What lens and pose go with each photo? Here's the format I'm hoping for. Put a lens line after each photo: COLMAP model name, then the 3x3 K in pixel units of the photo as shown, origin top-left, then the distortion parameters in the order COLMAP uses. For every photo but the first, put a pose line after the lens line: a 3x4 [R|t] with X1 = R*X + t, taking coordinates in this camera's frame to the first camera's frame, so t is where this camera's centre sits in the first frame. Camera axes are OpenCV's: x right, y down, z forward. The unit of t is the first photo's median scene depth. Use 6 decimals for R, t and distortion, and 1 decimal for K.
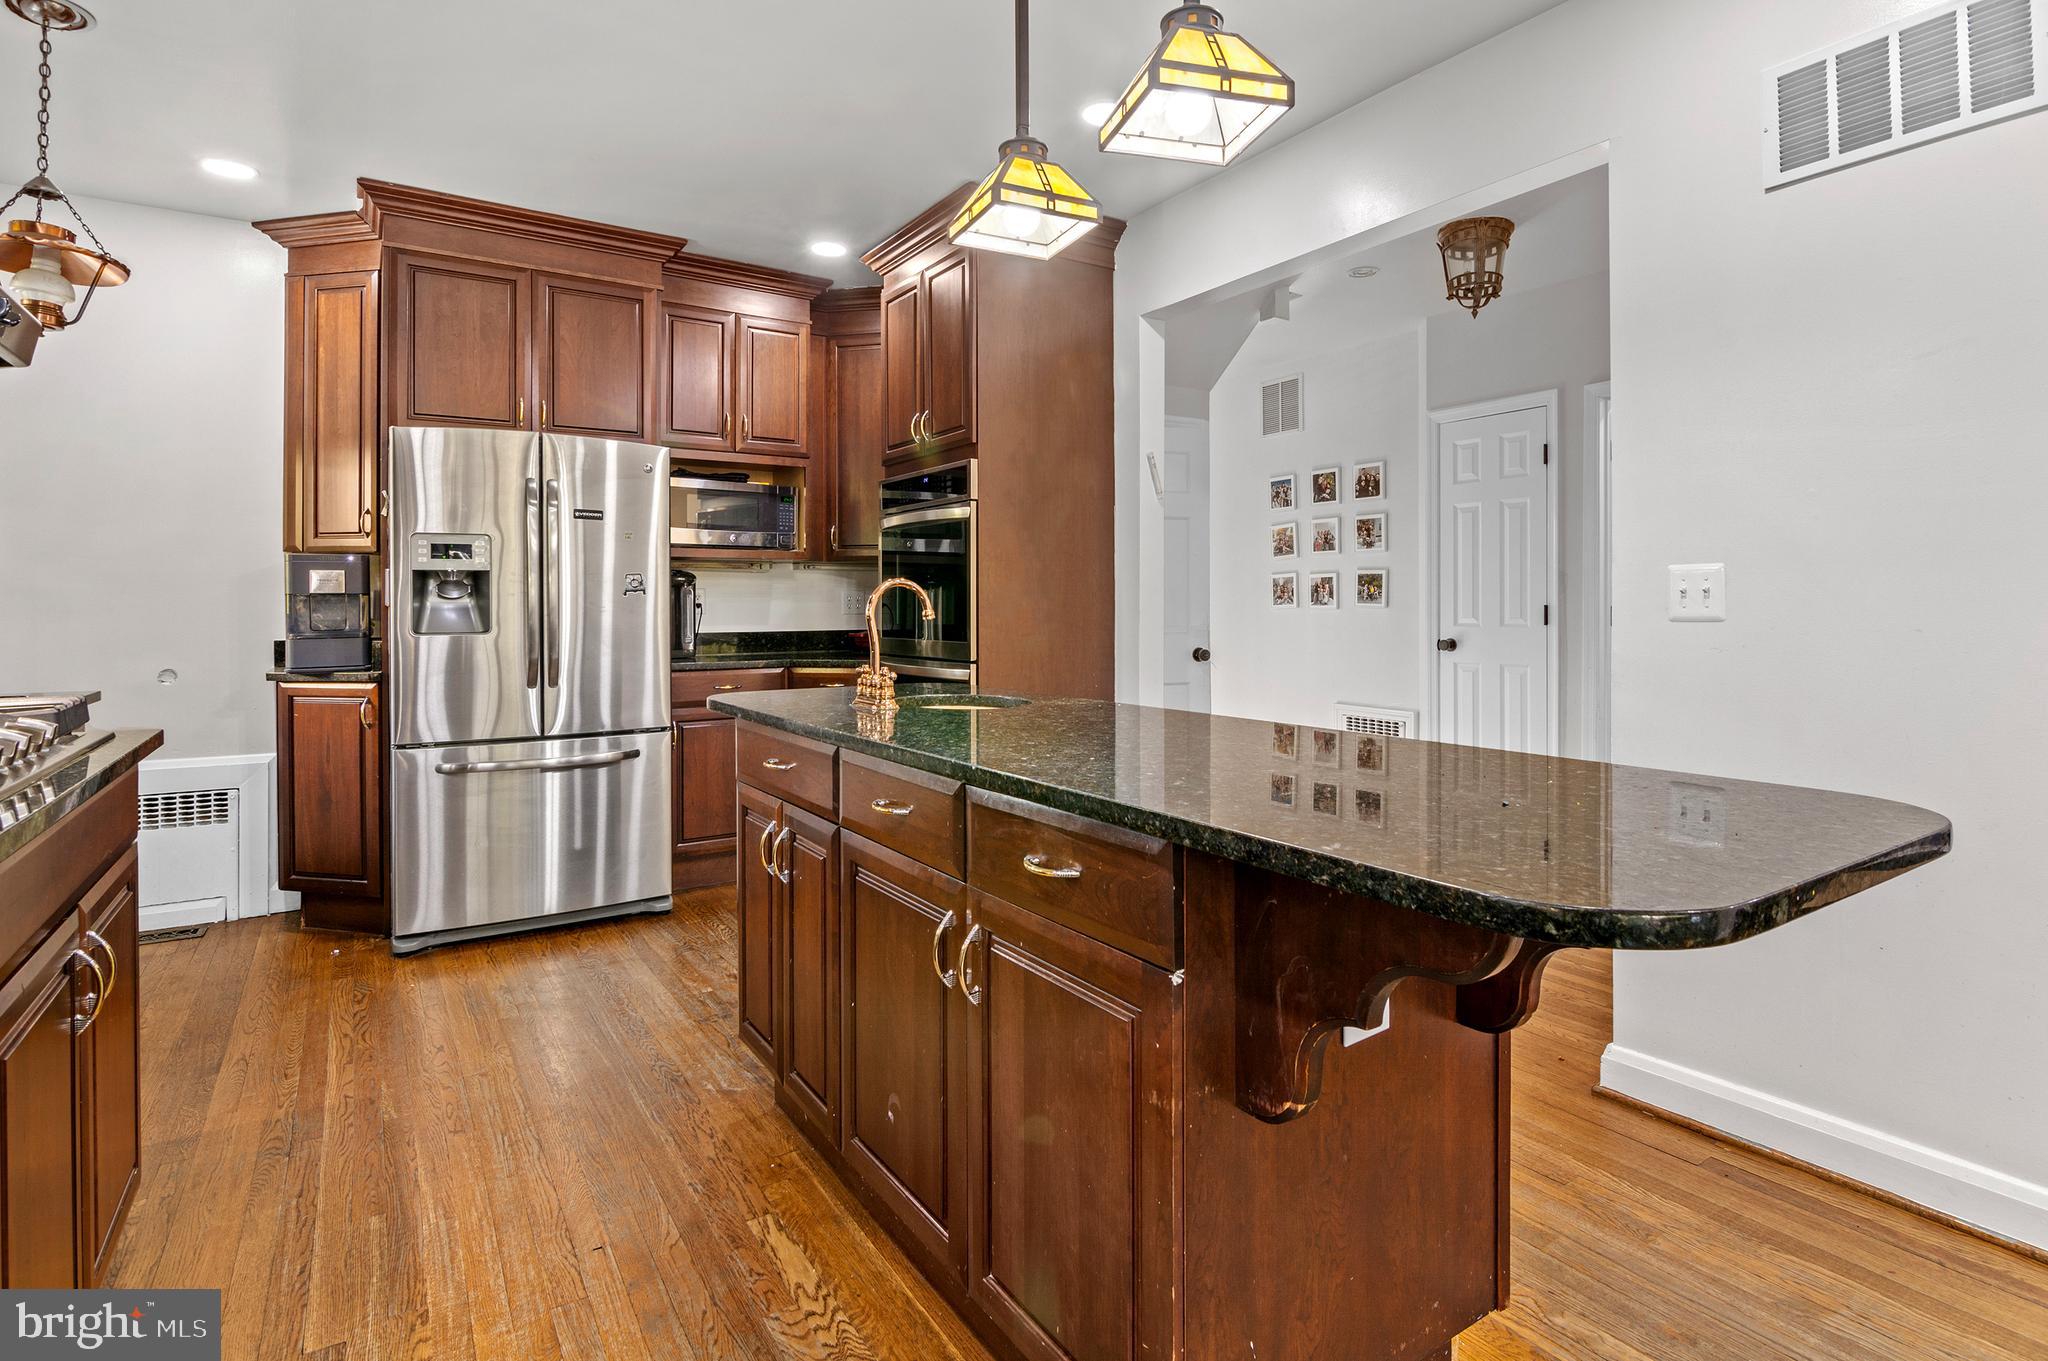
lens RADIAL K [[1029.7, 0, 1024.2], [0, 1029.7, 593.6], [0, 0, 1]] dist [-0.003905, -0.000993]
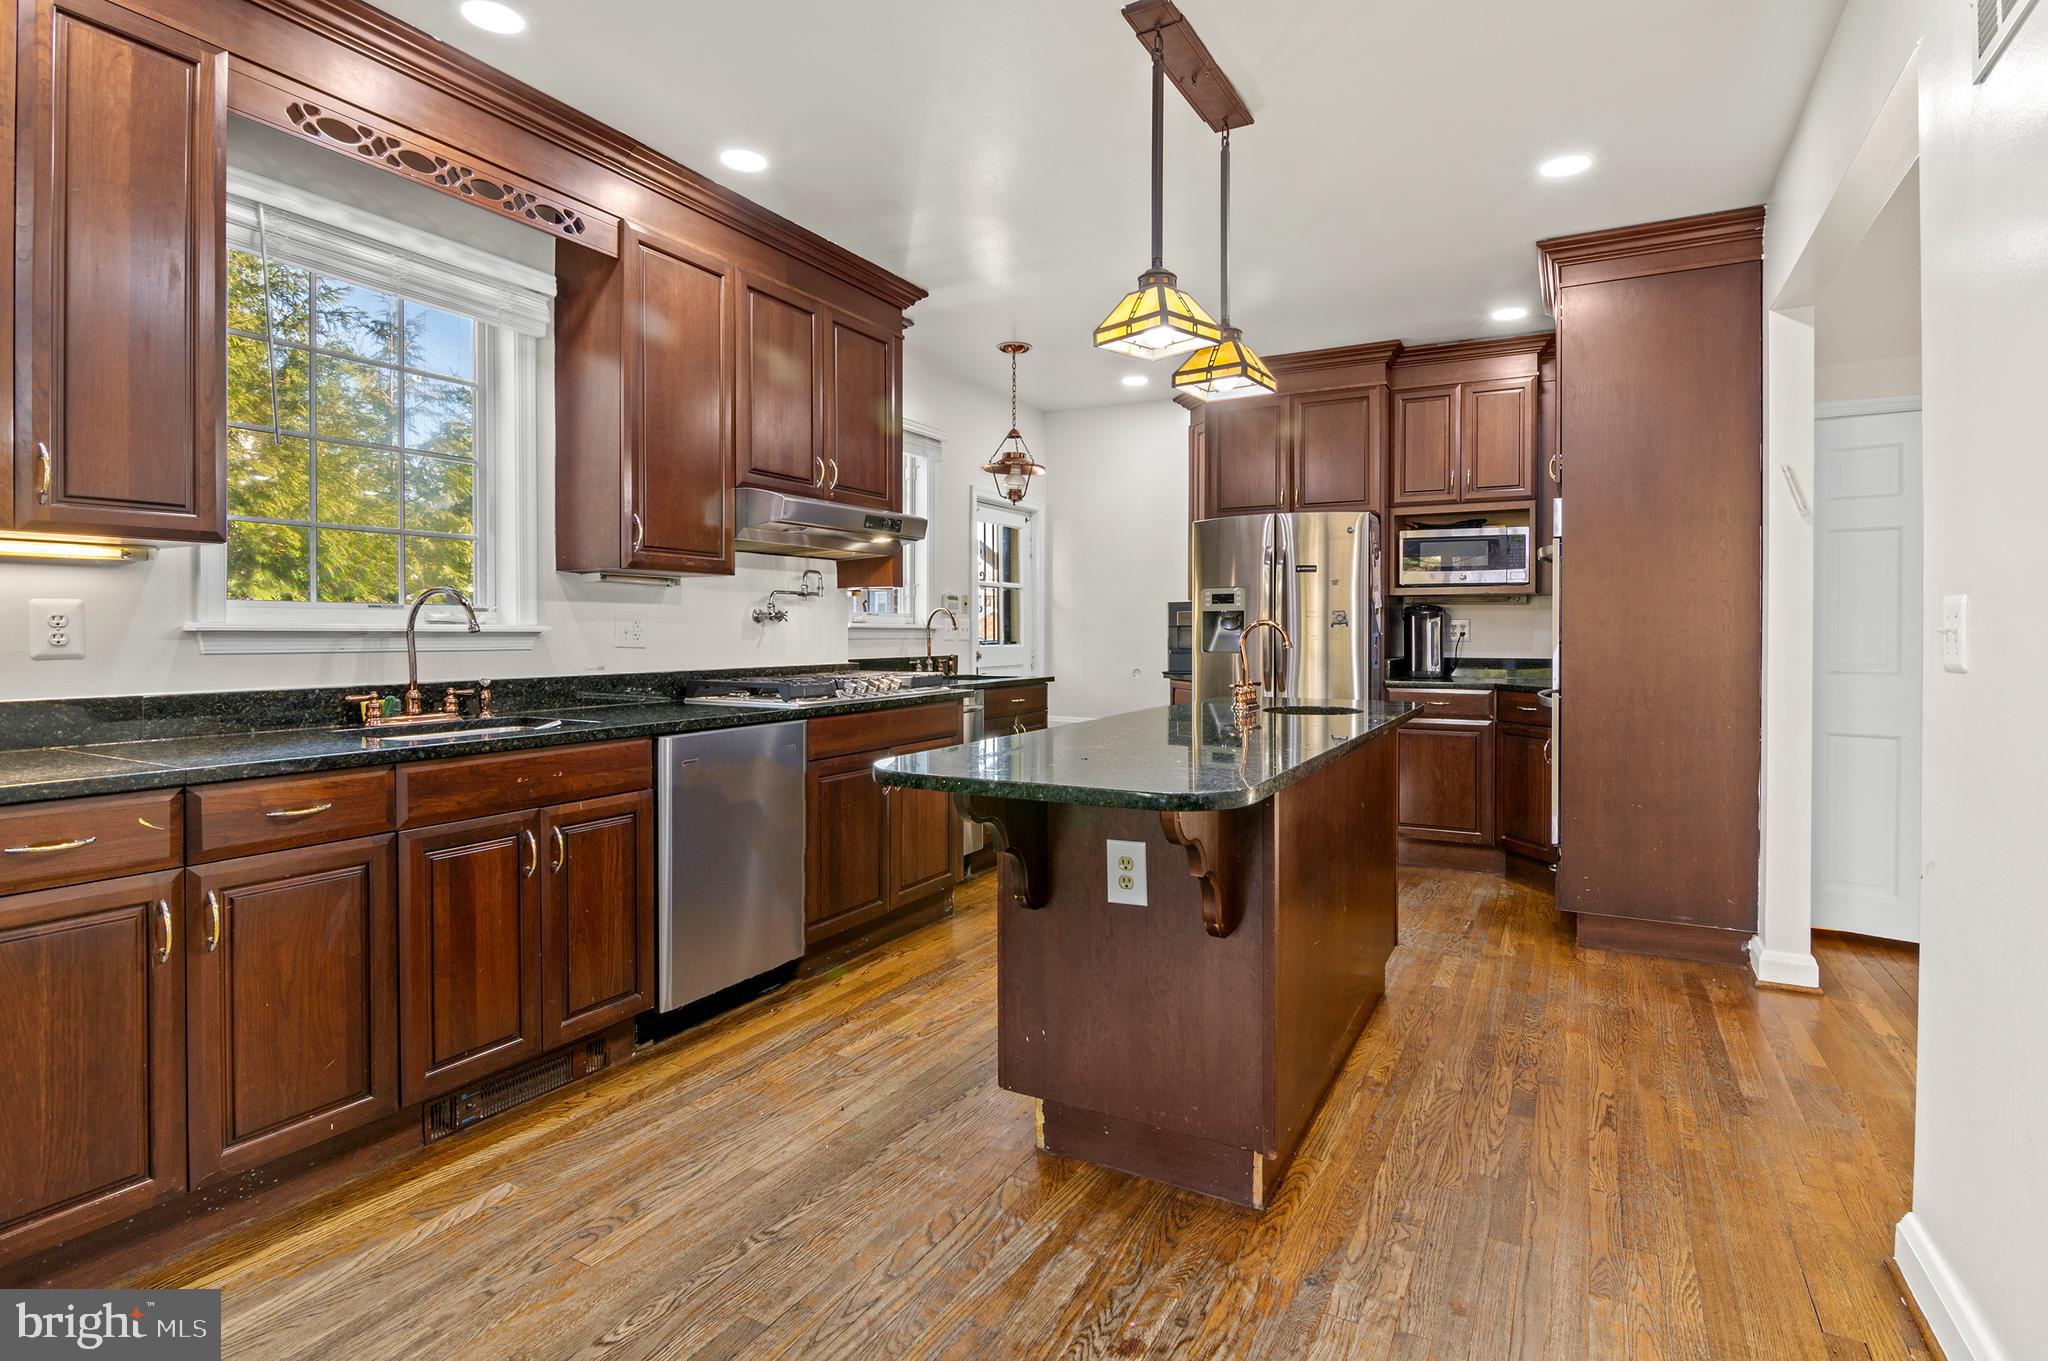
lens RADIAL K [[1015.2, 0, 1025.8], [0, 1015.2, 634.2], [0, 0, 1]] dist [-0.000425, -0.000004]
pose [[0.463203, 0.008470, -0.886212, 0.639374], [0.005180, 0.999911, 0.012265, -0.008442], [0.886237, -0.010272, 0.463118, 0.038890]]
